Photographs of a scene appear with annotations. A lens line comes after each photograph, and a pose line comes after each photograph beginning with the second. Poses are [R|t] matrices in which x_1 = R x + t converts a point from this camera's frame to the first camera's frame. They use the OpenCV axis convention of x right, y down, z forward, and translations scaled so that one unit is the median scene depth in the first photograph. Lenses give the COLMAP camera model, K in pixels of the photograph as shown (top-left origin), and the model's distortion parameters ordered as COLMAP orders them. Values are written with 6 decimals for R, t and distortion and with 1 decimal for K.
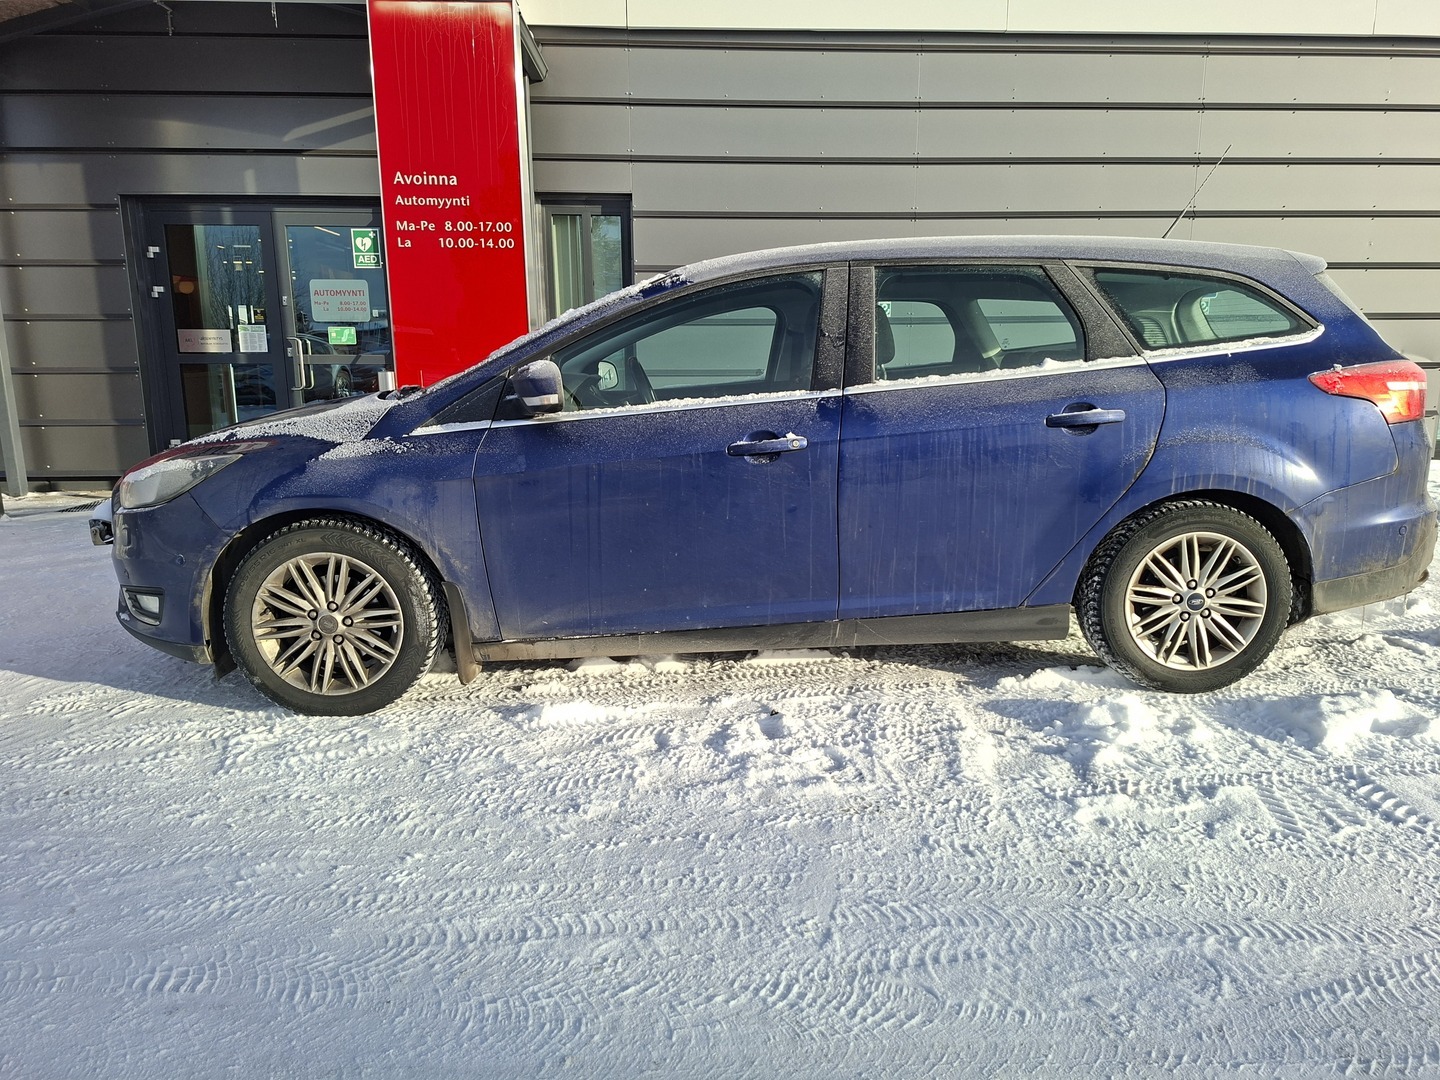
lens RADIAL K [[1005.1, 0, 720.8], [0, 1005.1, 538.2], [0, 0, 1]] dist [0.097791, -0.083320]
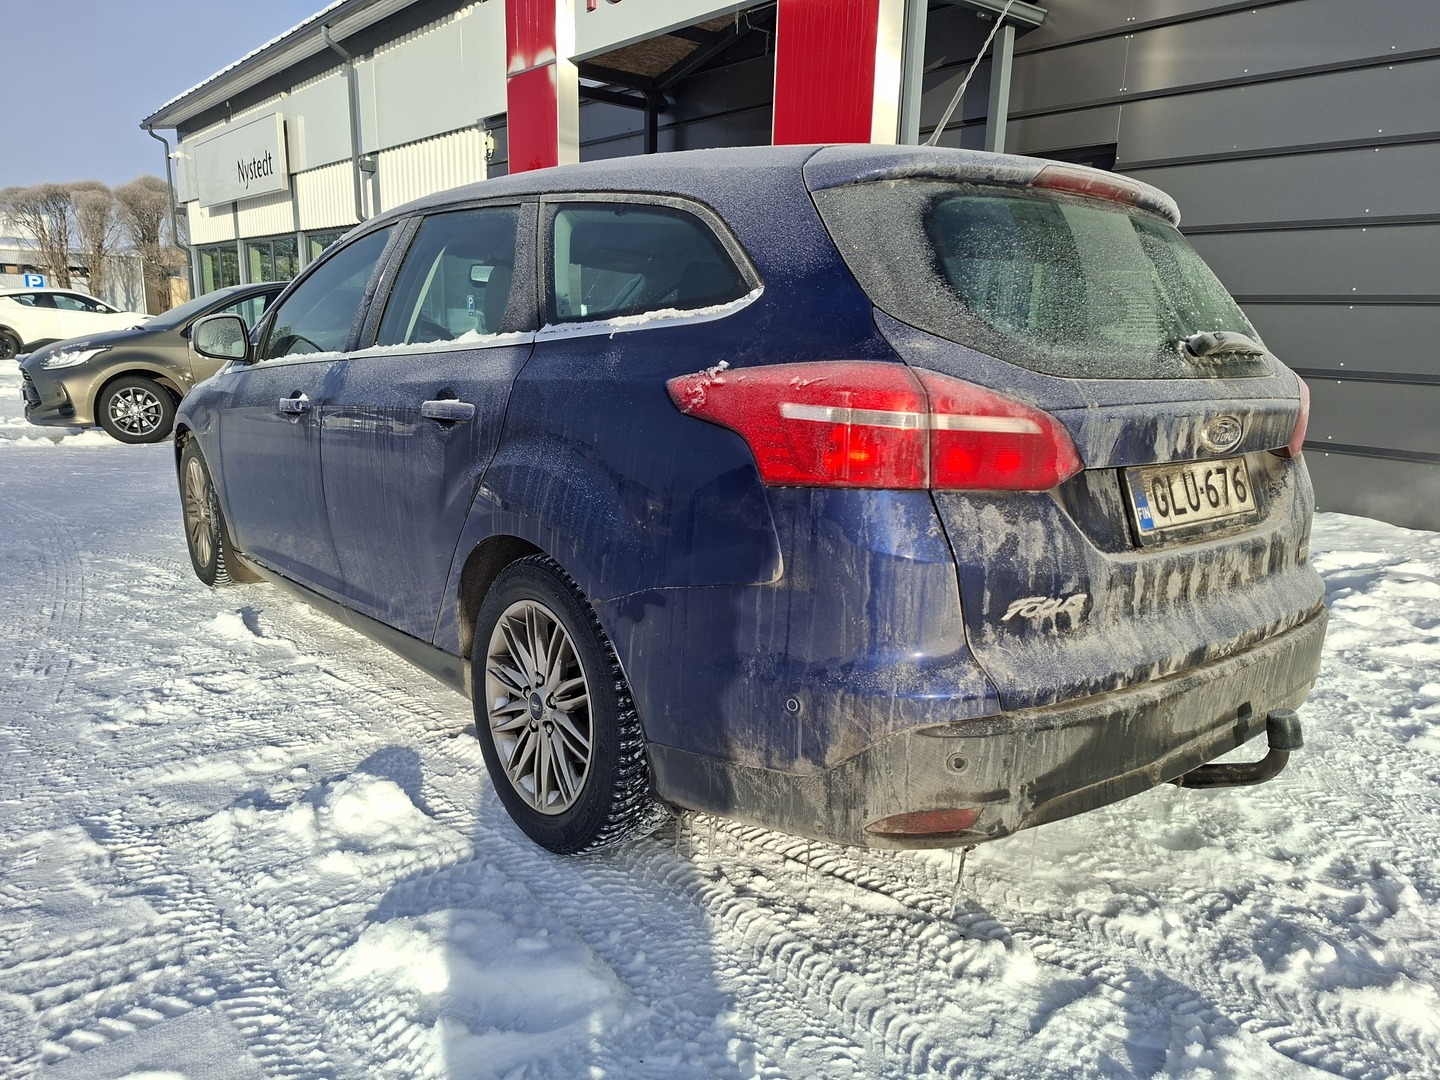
lens RADIAL K [[1005.1, 0, 728.1], [0, 1005.1, 538.8], [0, 0, 1]] dist [0.097791, -0.083320]
pose [[0.599120, 0.187818, -0.778318, 0.528428], [-0.183795, 0.978400, 0.094622, -0.065799], [0.779278, 0.086361, 0.620699, 0.351164]]
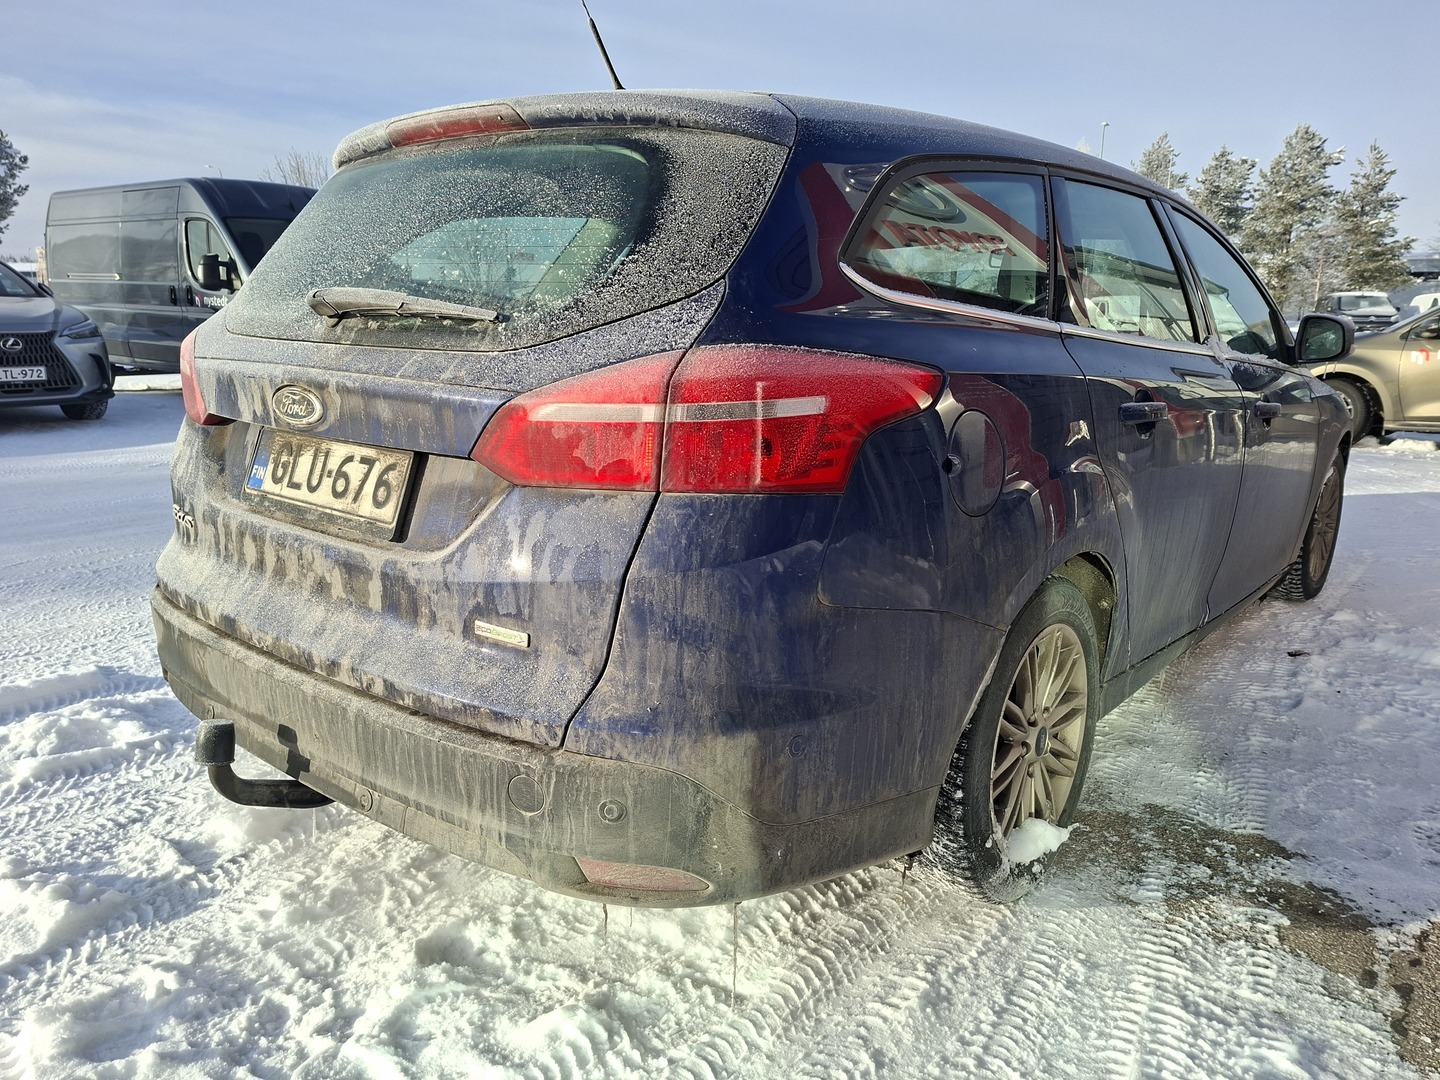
lens RADIAL K [[1005.1, 0, 728.8], [0, 1005.1, 534.0], [0, 0, 1]] dist [0.097791, -0.083320]
pose [[-0.681149, 0.161921, -0.714015, 0.494361], [-0.142766, 0.927142, 0.346448, -0.162993], [0.718090, 0.337919, -0.608405, 0.861258]]
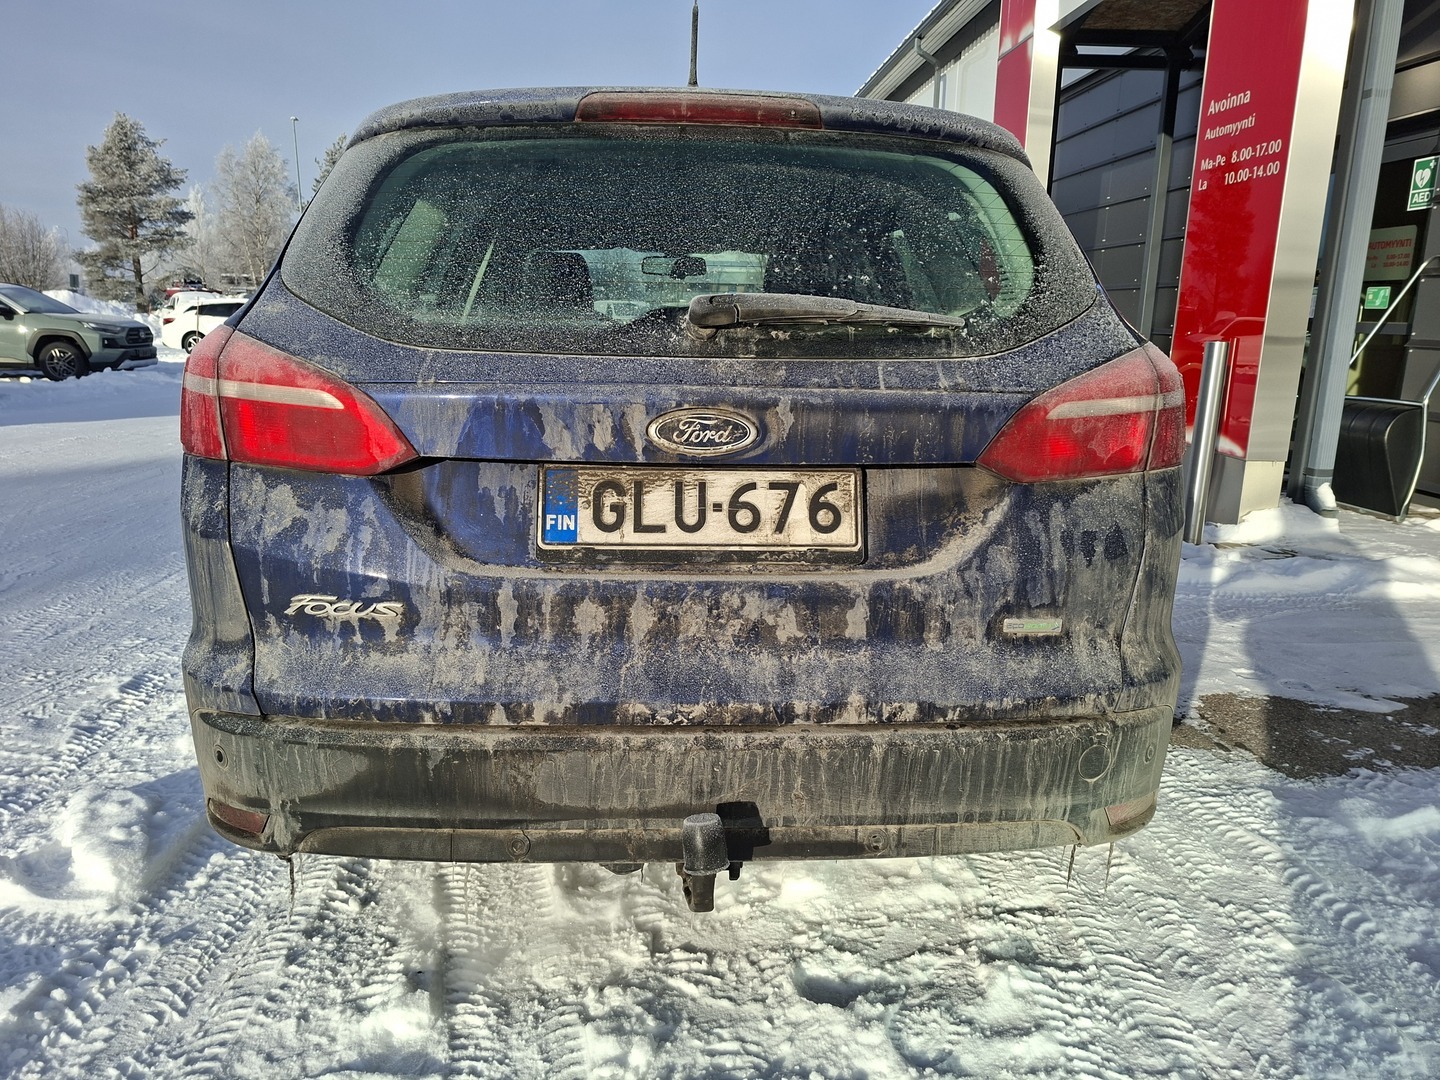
lens RADIAL K [[1005.1, 0, 711.0], [0, 1005.1, 542.5], [0, 0, 1]] dist [0.097791, -0.083320]
pose [[-0.005086, 0.228515, -0.973527, 0.591048], [-0.202199, 0.953195, 0.224799, -0.117178], [0.979331, 0.197990, 0.041358, 0.625988]]
